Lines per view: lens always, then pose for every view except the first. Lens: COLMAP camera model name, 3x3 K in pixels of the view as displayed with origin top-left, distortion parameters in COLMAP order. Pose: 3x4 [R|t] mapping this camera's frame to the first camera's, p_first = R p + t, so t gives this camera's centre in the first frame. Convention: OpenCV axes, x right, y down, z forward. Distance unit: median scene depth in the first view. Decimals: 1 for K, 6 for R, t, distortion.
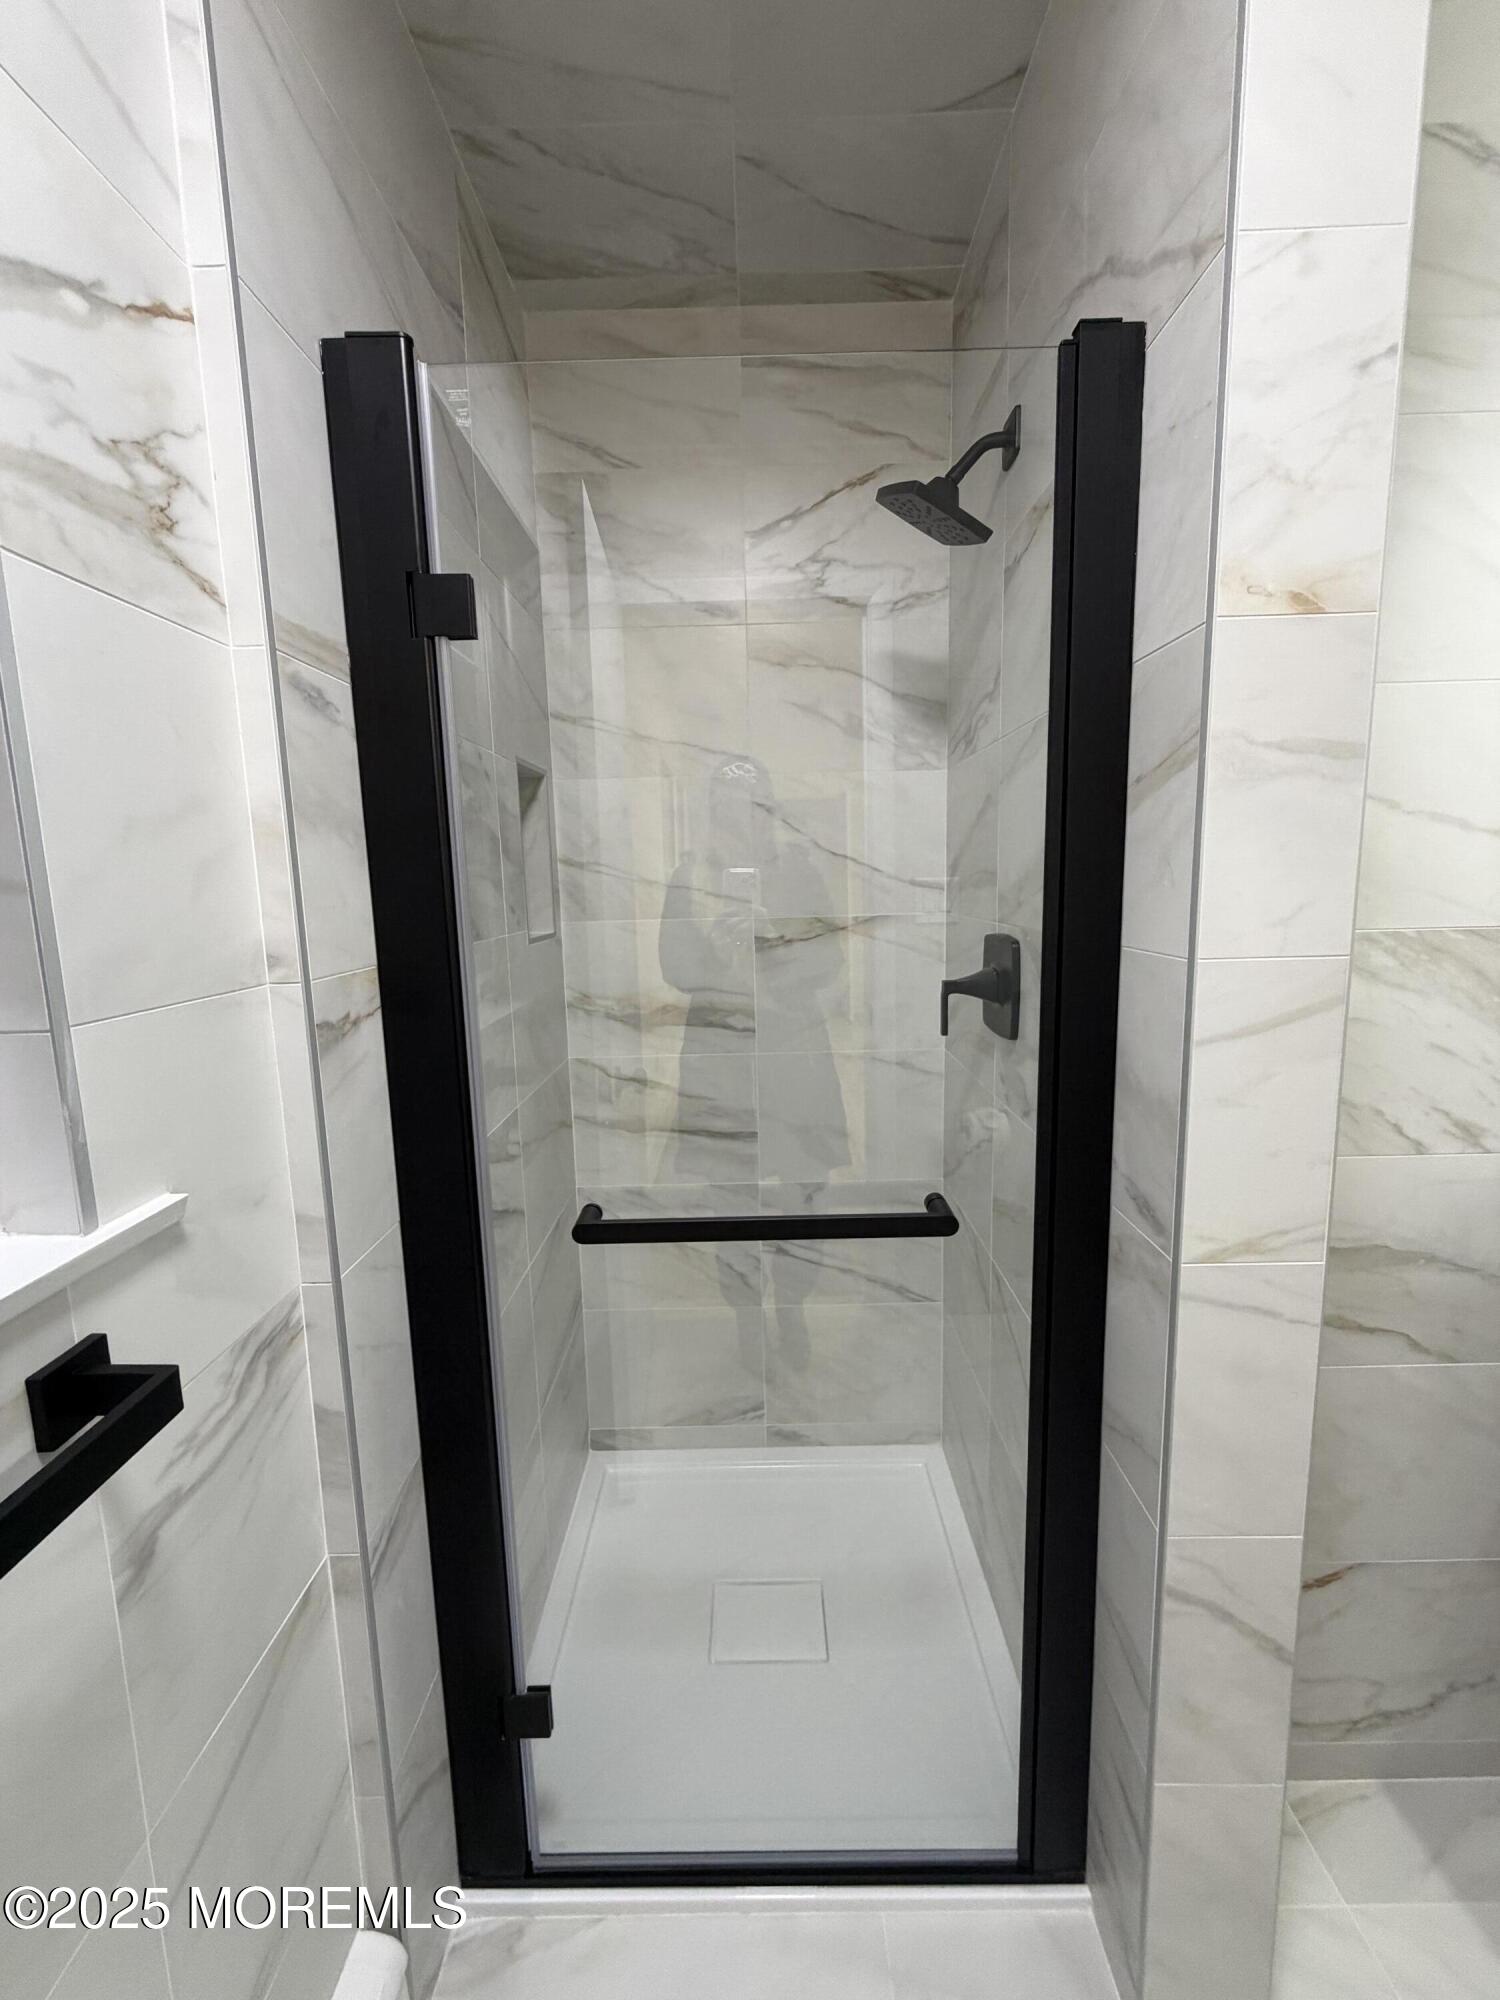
lens RADIAL K [[793.3, 0, 756.5], [0, 793.3, 1009.7], [0, 0, 1]] dist [0.000419, 0.000496]
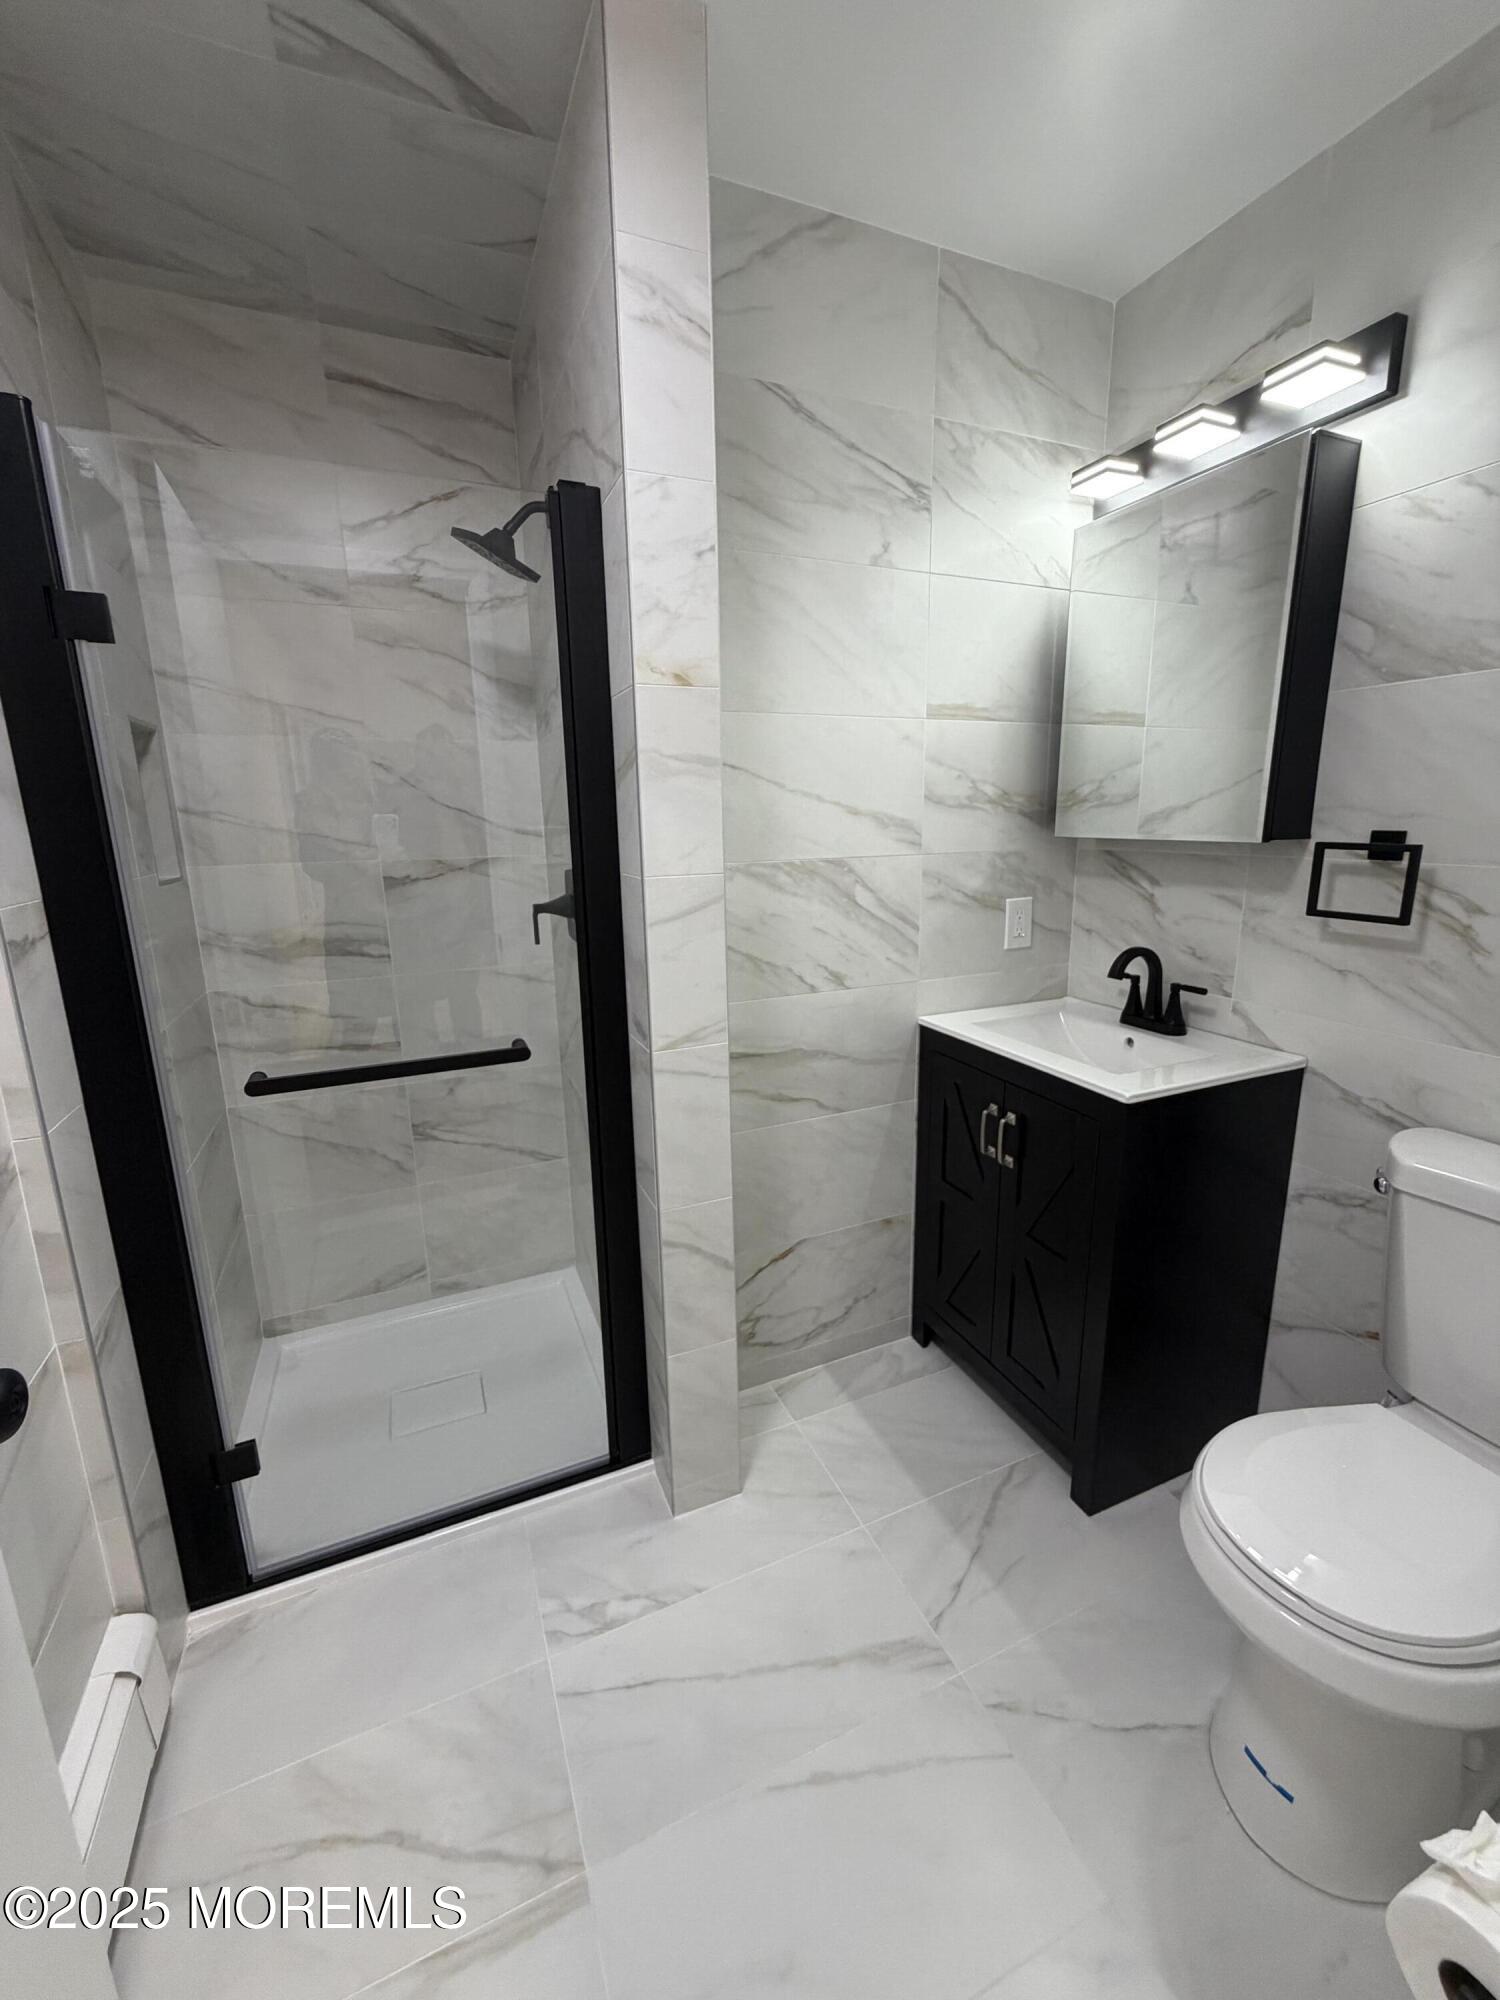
lens RADIAL K [[793.3, 0, 747.7], [0, 793.3, 994.8], [0, 0, 1]] dist [0.000419, 0.000496]
pose [[0.918783, -0.078631, 0.386852, 0.043488], [0.059500, 0.996350, 0.061204, 0.073722], [-0.390252, -0.033216, 0.920109, -0.518827]]
